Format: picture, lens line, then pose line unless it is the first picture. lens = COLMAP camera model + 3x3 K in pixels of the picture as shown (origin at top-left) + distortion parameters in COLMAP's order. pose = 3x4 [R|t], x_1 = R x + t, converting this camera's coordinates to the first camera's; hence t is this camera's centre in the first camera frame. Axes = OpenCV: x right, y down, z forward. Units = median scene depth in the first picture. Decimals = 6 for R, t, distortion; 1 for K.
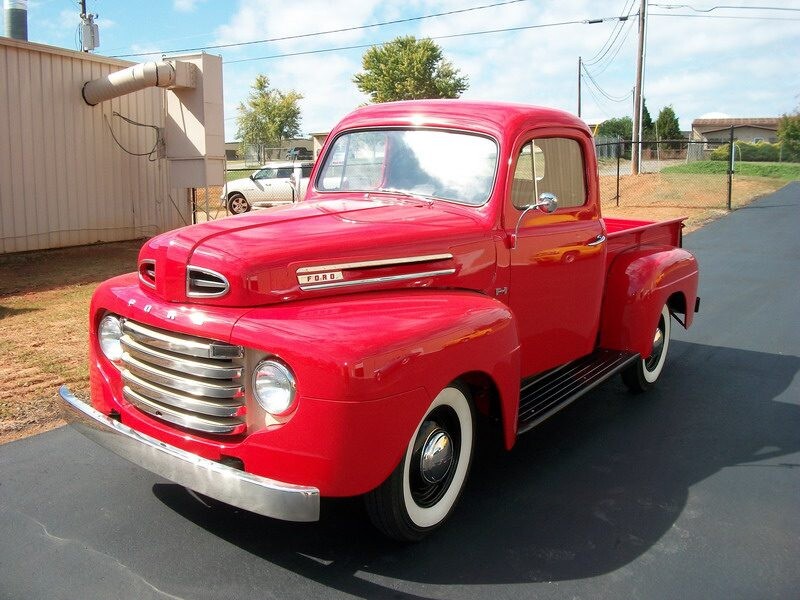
lens RADIAL K [[786.6, 0, 400.0], [0, 786.6, 300.0], [0, 0, 1]] dist [-0.134397, 0.019232]
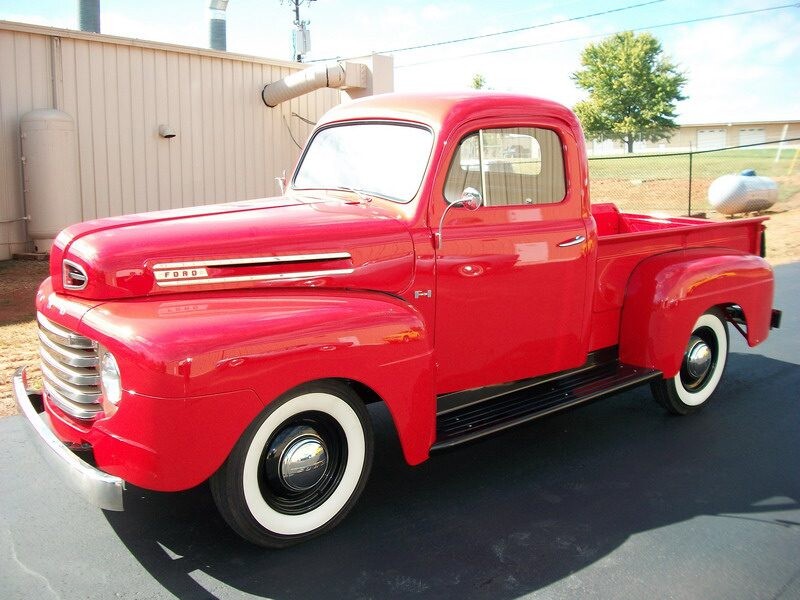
lens RADIAL K [[783.9, 0, 400.0], [0, 783.9, 300.0], [0, 0, 1]] dist [-0.251287, 0.419466]
pose [[0.955016, 0.039661, -0.293889, 0.231380], [-0.038379, 0.999212, 0.010131, -0.007987], [0.294059, 0.001604, 0.955786, 0.069509]]
